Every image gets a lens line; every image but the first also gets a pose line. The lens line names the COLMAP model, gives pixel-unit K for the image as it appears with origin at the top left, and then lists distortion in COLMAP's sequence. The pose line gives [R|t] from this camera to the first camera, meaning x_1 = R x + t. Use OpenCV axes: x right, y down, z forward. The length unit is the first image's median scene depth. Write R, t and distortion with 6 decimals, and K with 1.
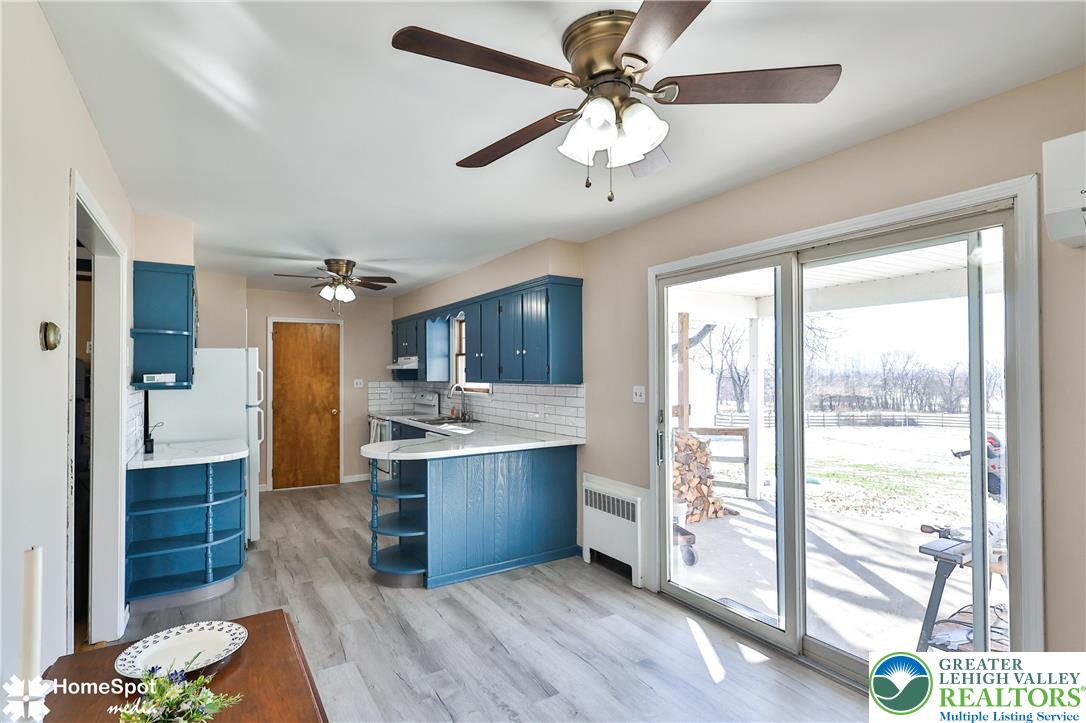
lens RADIAL K [[529.3, 0, 539.7], [0, 529.3, 368.0], [0, 0, 1]] dist [-0.002485, -0.000916]
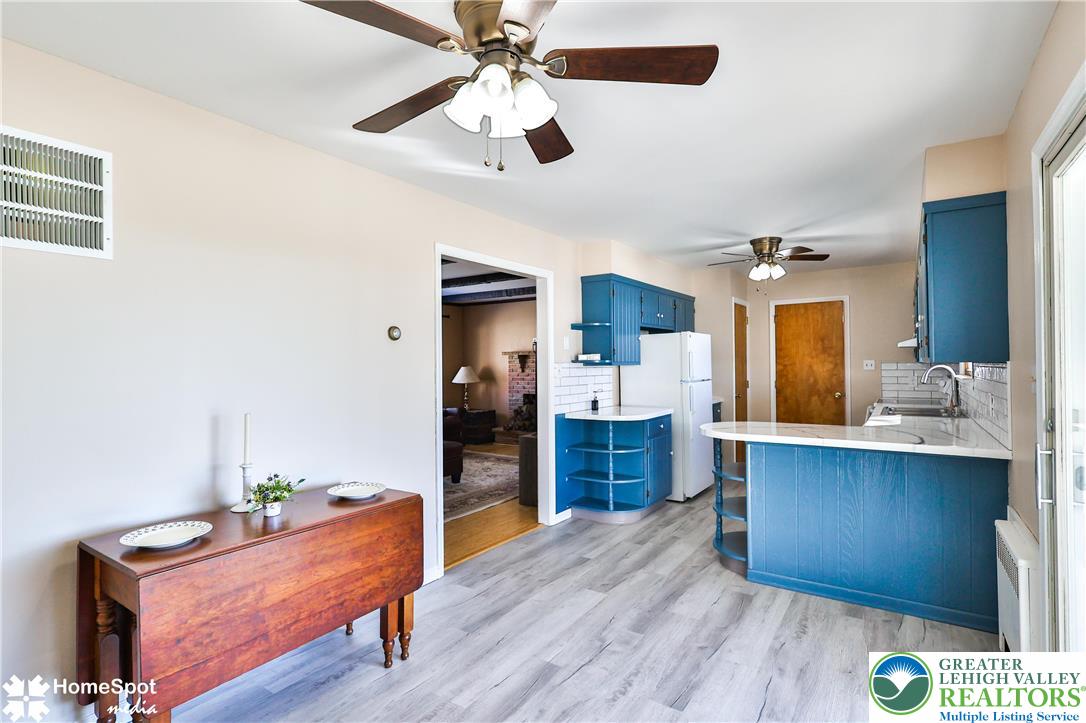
lens RADIAL K [[529.3, 0, 546.9], [0, 529.3, 361.0], [0, 0, 1]] dist [-0.002485, -0.000916]
pose [[0.399209, -0.003595, -0.916853, 0.464979], [0.017078, 0.999848, 0.003515, 0.019380], [0.916701, -0.017062, 0.399210, 0.285481]]
